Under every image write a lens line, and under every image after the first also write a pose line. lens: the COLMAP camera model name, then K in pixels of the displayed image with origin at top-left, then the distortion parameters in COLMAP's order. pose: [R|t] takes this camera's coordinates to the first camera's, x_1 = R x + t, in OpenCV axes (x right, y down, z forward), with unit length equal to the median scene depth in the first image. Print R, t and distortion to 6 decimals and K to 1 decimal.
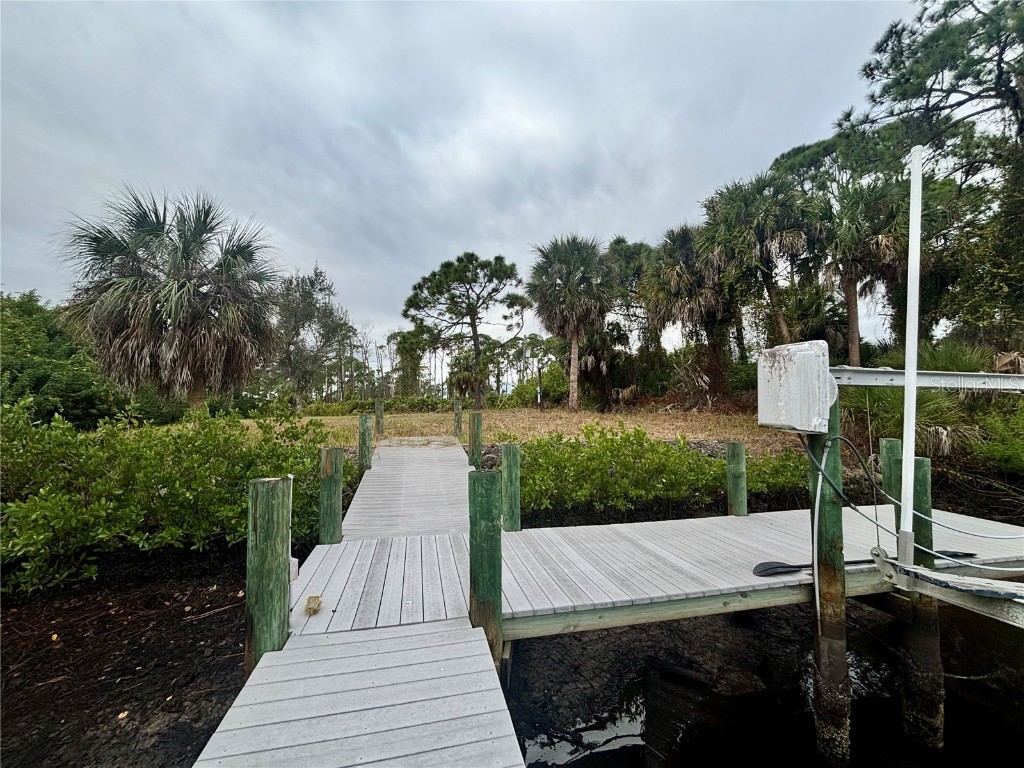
lens RADIAL K [[415.4, 0, 512.0], [0, 415.4, 384.0], [0, 0, 1]] dist [-0.000829, -0.000501]
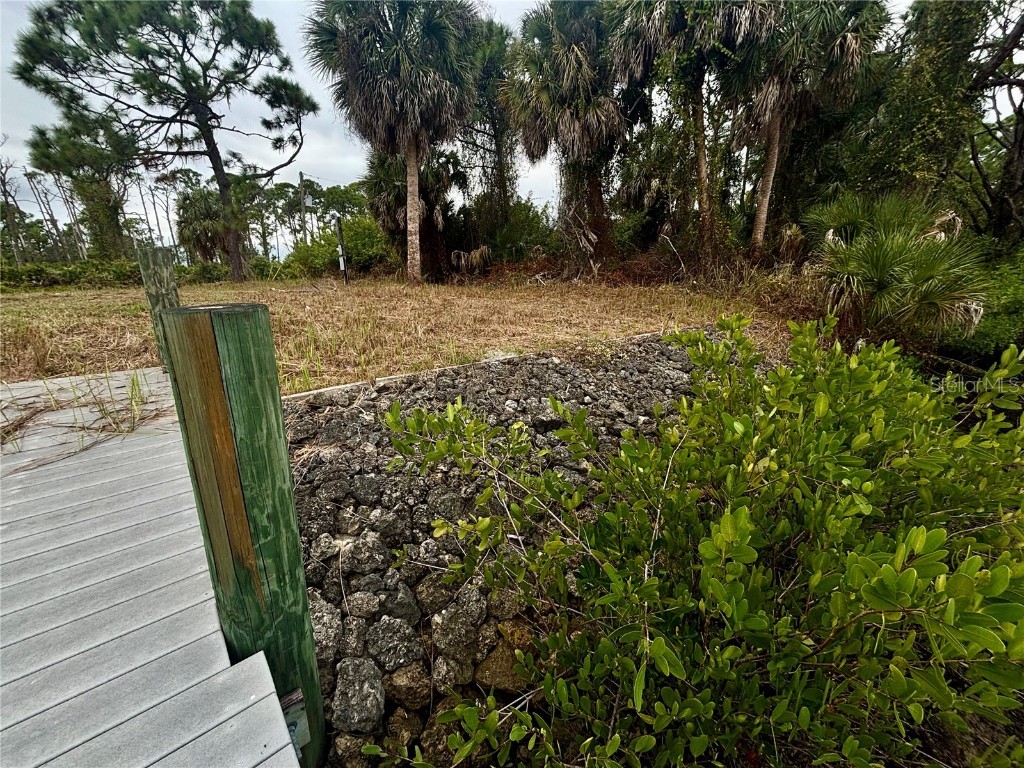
lens RADIAL K [[415.4, 0, 512.0], [0, 415.4, 384.0], [0, 0, 1]] dist [-0.000829, -0.000501]
pose [[0.884935, -0.118006, 0.450516, -0.018776], [-0.023306, 0.954932, 0.295909, 0.014047], [-0.465131, -0.272359, 0.842303, 0.234919]]
